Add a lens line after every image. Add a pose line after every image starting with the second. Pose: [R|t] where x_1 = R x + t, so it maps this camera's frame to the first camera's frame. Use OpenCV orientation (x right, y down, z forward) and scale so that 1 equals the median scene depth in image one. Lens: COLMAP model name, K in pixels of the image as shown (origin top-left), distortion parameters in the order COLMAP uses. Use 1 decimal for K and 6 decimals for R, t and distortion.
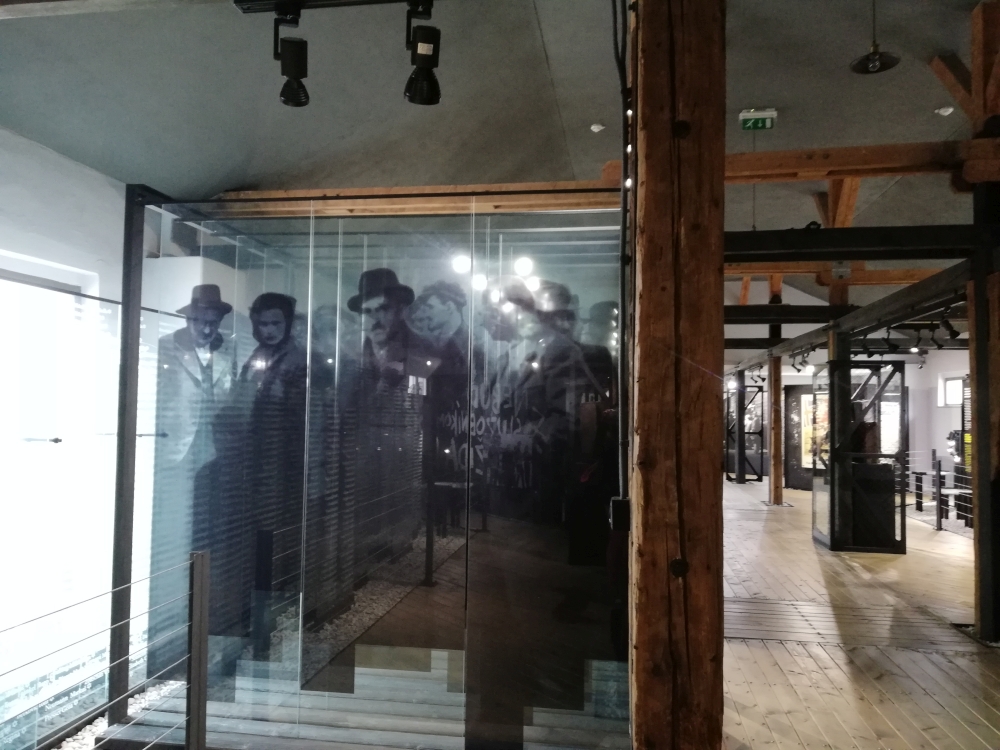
lens RADIAL K [[719.8, 0, 515.4], [0, 719.8, 378.5], [0, 0, 1]] dist [0.021618, -0.051969]
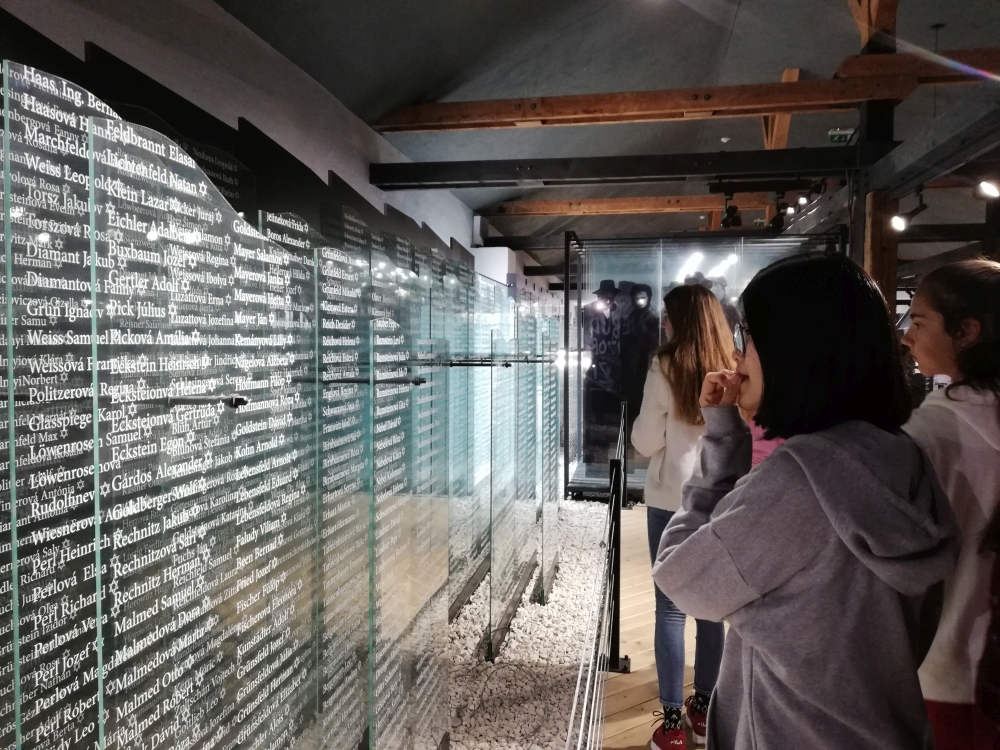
lens RADIAL K [[719.8, 0, 495.6], [0, 719.8, 372.4], [0, 0, 1]] dist [0.021618, -0.051969]
pose [[0.999224, -0.009199, -0.038308, -0.681188], [0.012824, 0.995350, 0.095462, -0.063597], [0.037252, -0.095880, 0.994696, -1.142190]]
